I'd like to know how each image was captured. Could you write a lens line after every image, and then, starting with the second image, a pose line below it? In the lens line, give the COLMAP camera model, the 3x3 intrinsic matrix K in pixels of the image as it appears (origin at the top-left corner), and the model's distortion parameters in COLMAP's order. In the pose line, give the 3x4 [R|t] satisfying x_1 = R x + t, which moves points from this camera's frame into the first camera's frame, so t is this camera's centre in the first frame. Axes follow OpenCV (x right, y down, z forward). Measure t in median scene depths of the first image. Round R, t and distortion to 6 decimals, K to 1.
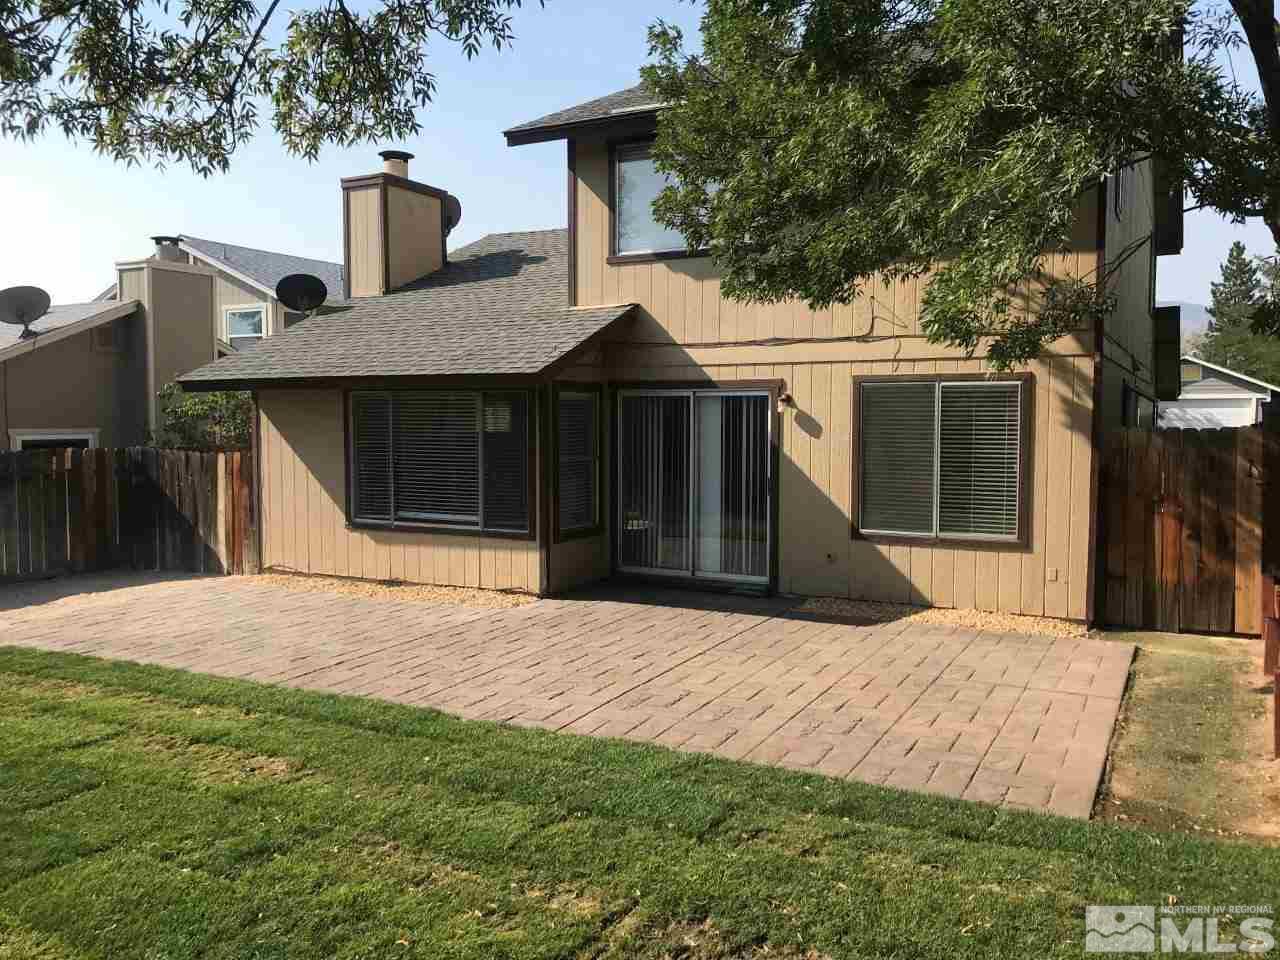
lens RADIAL K [[1054.4, 0, 638.0], [0, 1054.4, 466.3], [0, 0, 1]] dist [0.077023, -0.088826]
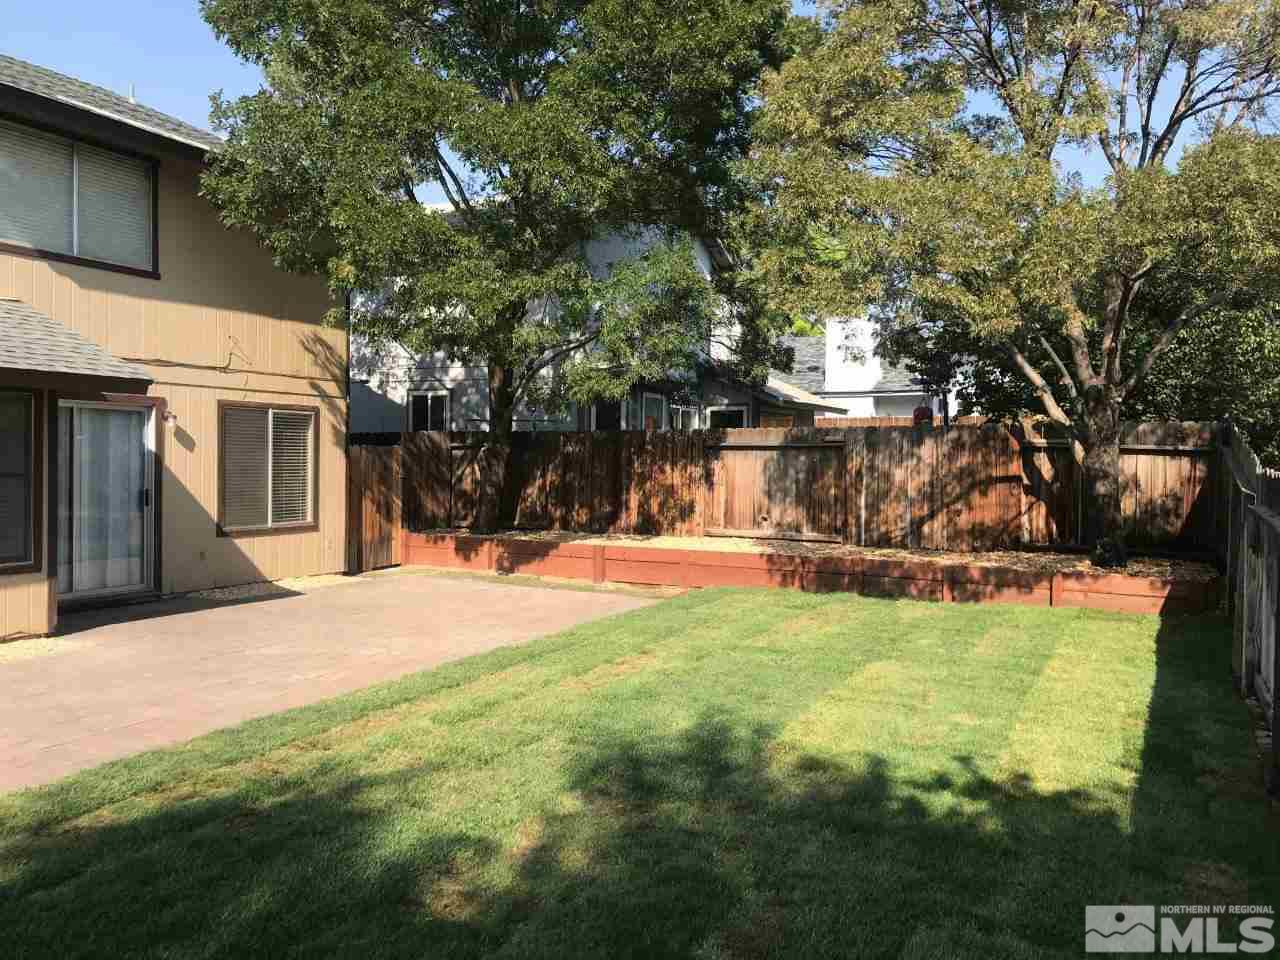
lens RADIAL K [[1054.4, 0, 638.0], [0, 1054.4, 466.3], [0, 0, 1]] dist [0.077023, -0.088826]
pose [[-0.023800, -0.007750, 0.999687, -0.977805], [0.042320, 0.999066, 0.008753, -0.000628], [-0.998821, 0.042515, -0.023450, 0.540204]]
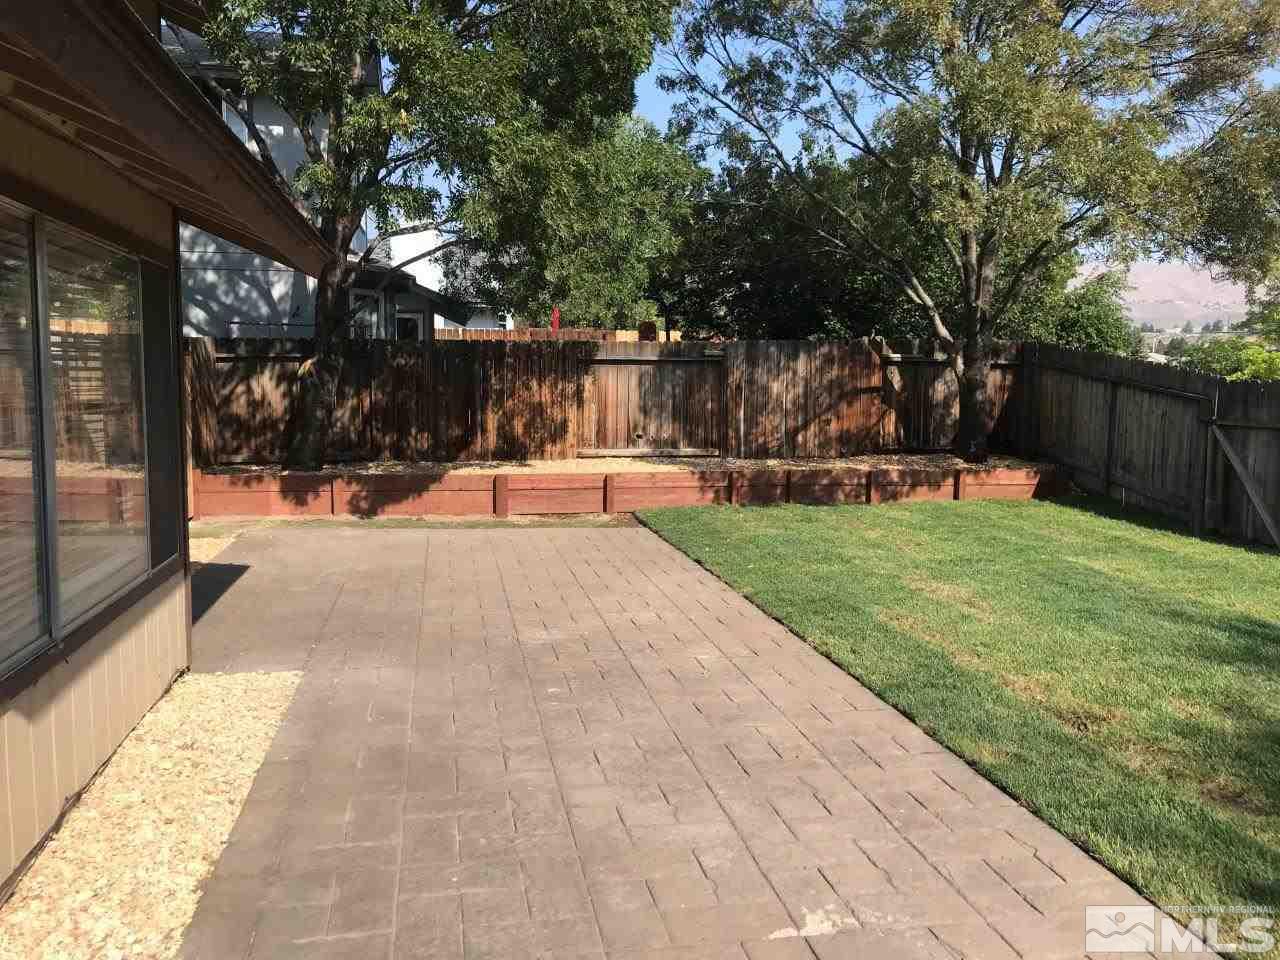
lens RADIAL K [[1054.4, 0, 638.0], [0, 1054.4, 466.3], [0, 0, 1]] dist [0.077023, -0.088826]
pose [[-0.632257, -0.068852, 0.771694, -0.641834], [0.035828, 0.992379, 0.117896, -0.029631], [-0.773930, 0.102189, -0.624972, 1.148484]]
